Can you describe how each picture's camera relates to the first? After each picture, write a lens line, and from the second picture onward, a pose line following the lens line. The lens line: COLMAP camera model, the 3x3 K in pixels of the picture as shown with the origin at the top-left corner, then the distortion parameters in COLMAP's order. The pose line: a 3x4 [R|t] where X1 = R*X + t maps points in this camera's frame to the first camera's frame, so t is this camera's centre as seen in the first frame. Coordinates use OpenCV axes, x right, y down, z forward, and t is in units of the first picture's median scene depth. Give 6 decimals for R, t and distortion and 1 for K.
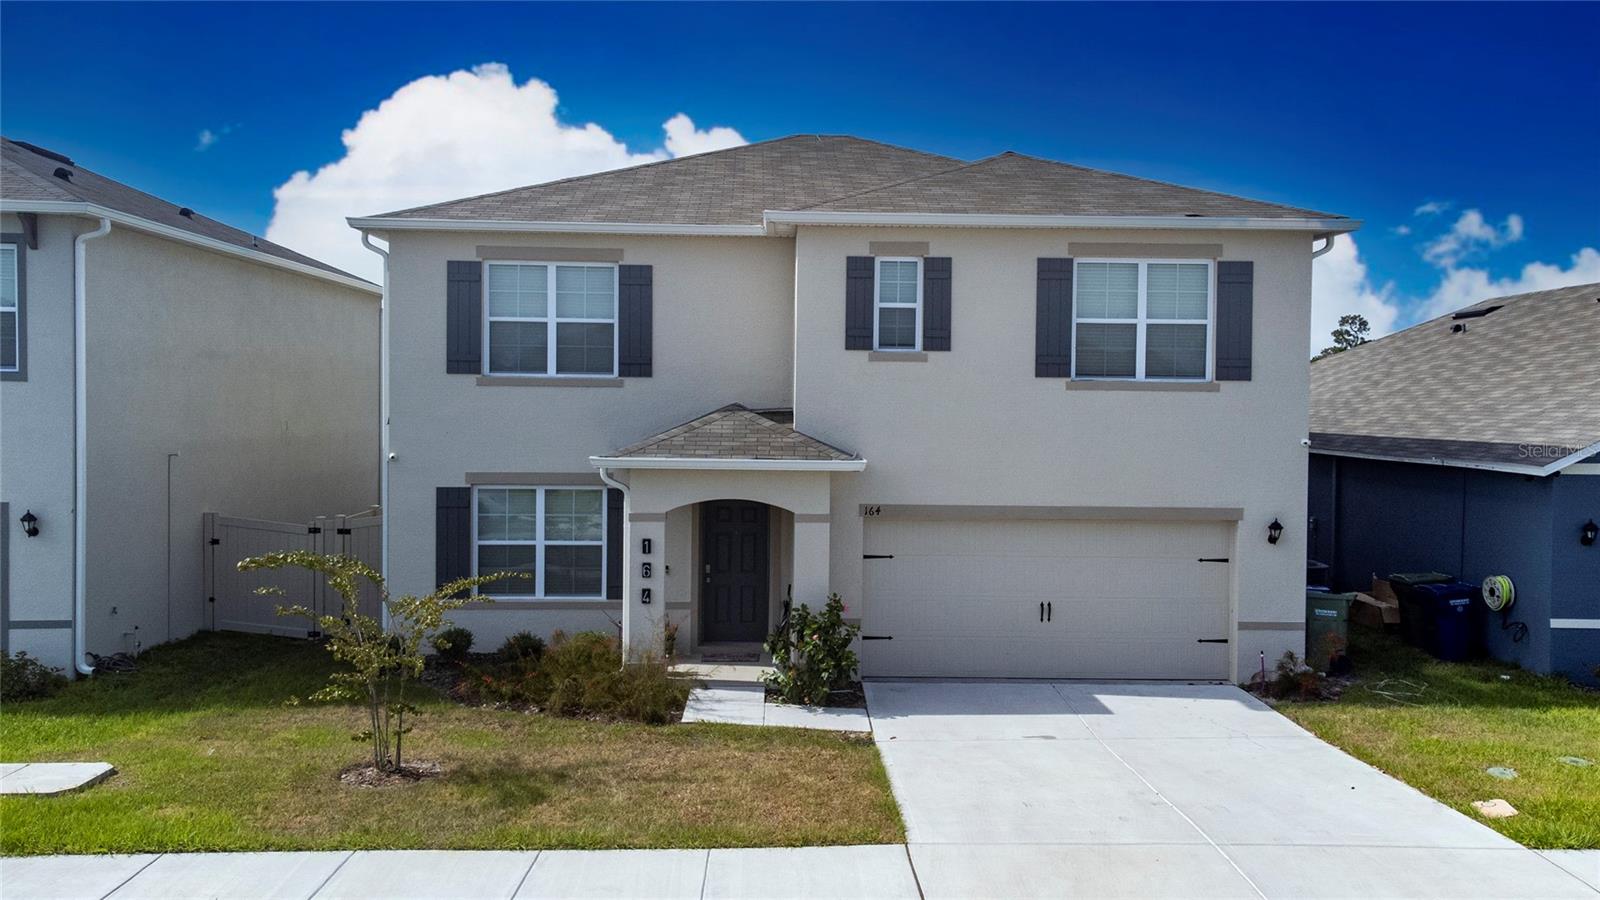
lens RADIAL K [[1266.4, 0, 803.7], [0, 1266.4, 434.6], [0, 0, 1]] dist [0.033489, -0.000965]
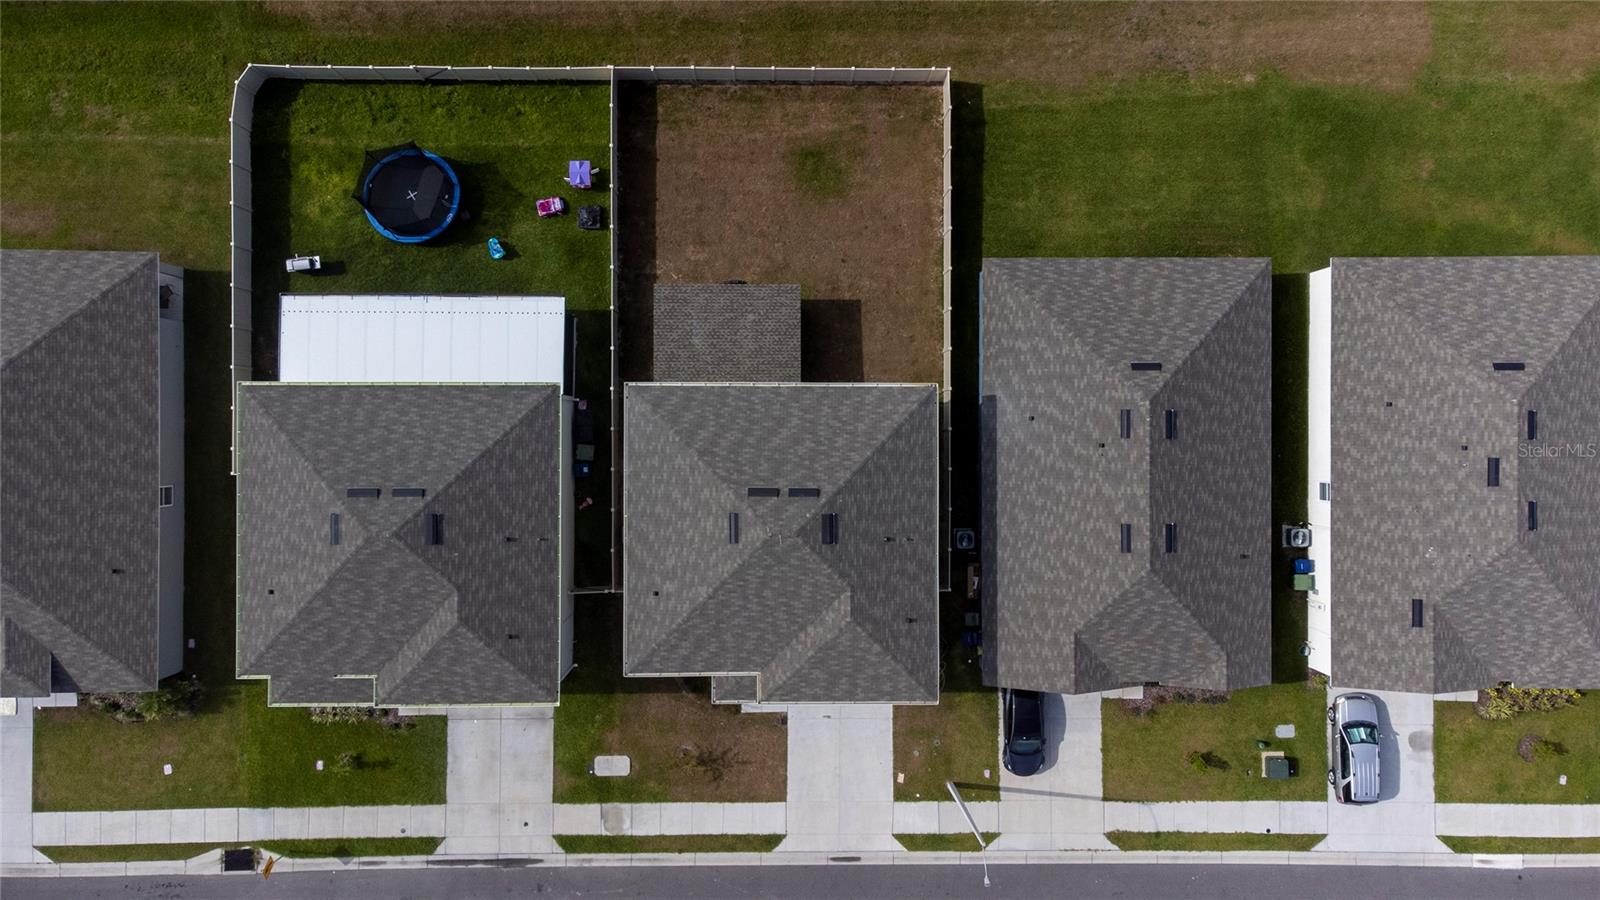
lens RADIAL K [[1196.4, 0, 804.6], [0, 1196.4, 435.2], [0, 0, 1]] dist [0.031049, 0.057750]
pose [[0.999558, 0.028350, 0.008901, 0.041802], [-0.009352, 0.015845, 0.999831, -3.198141], [0.028204, -0.999472, 0.016103, 1.598258]]
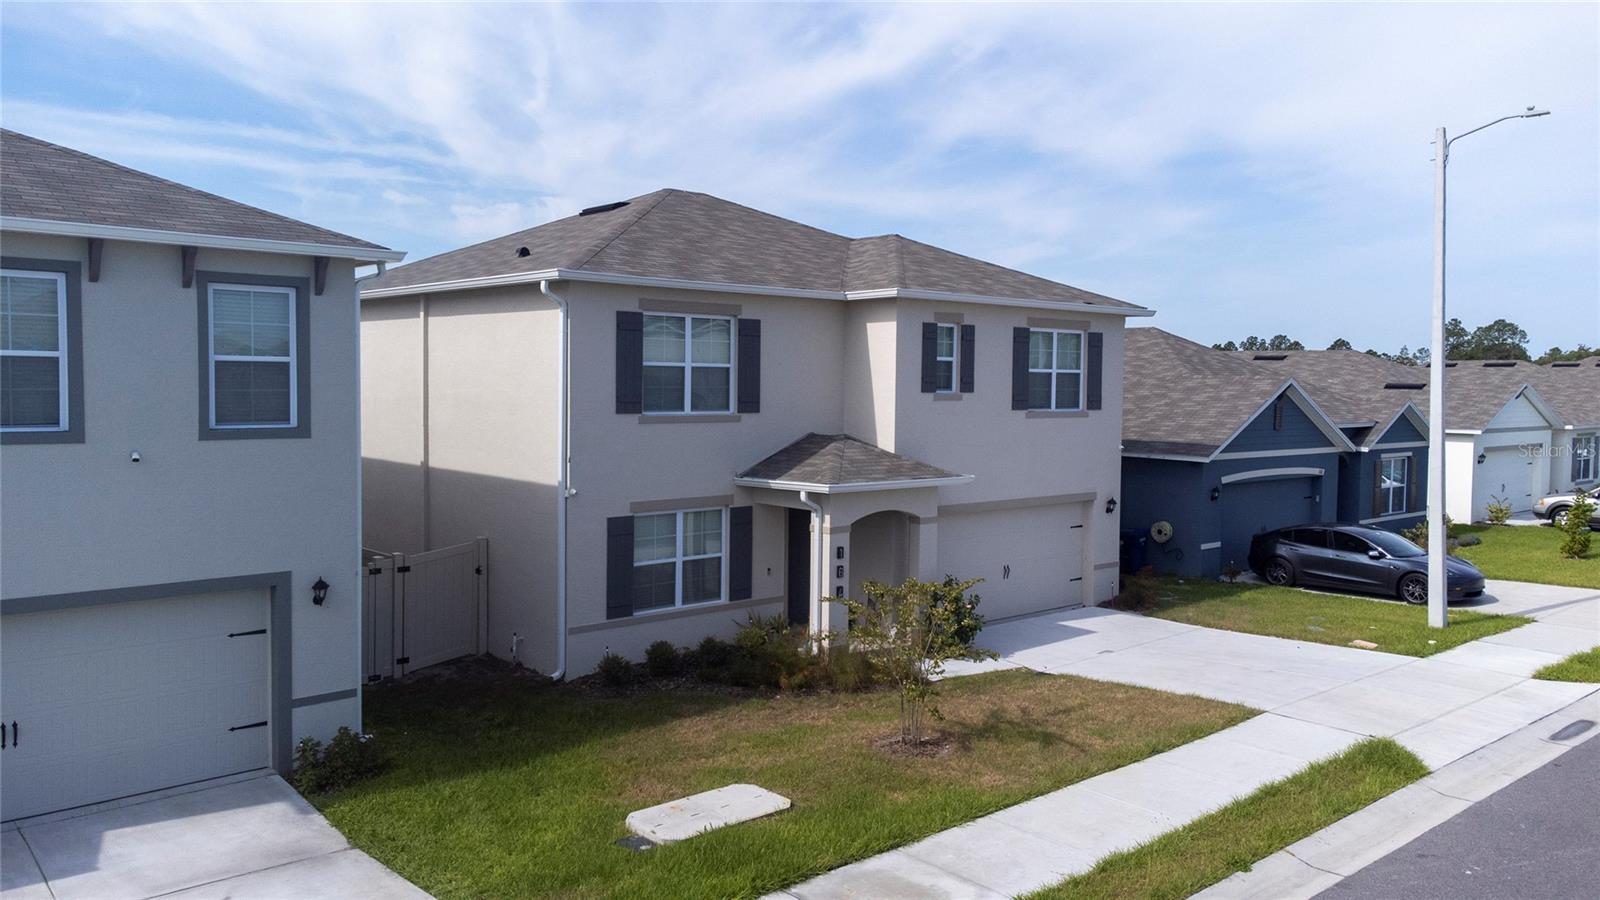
lens RADIAL K [[1196.4, 0, 804.6], [0, 1196.4, 435.2], [0, 0, 1]] dist [0.031049, 0.057750]
pose [[0.763975, -0.032408, 0.644431, -0.865601], [0.013693, 0.999327, 0.034023, -0.065727], [-0.645100, -0.017168, 0.763905, 0.111747]]
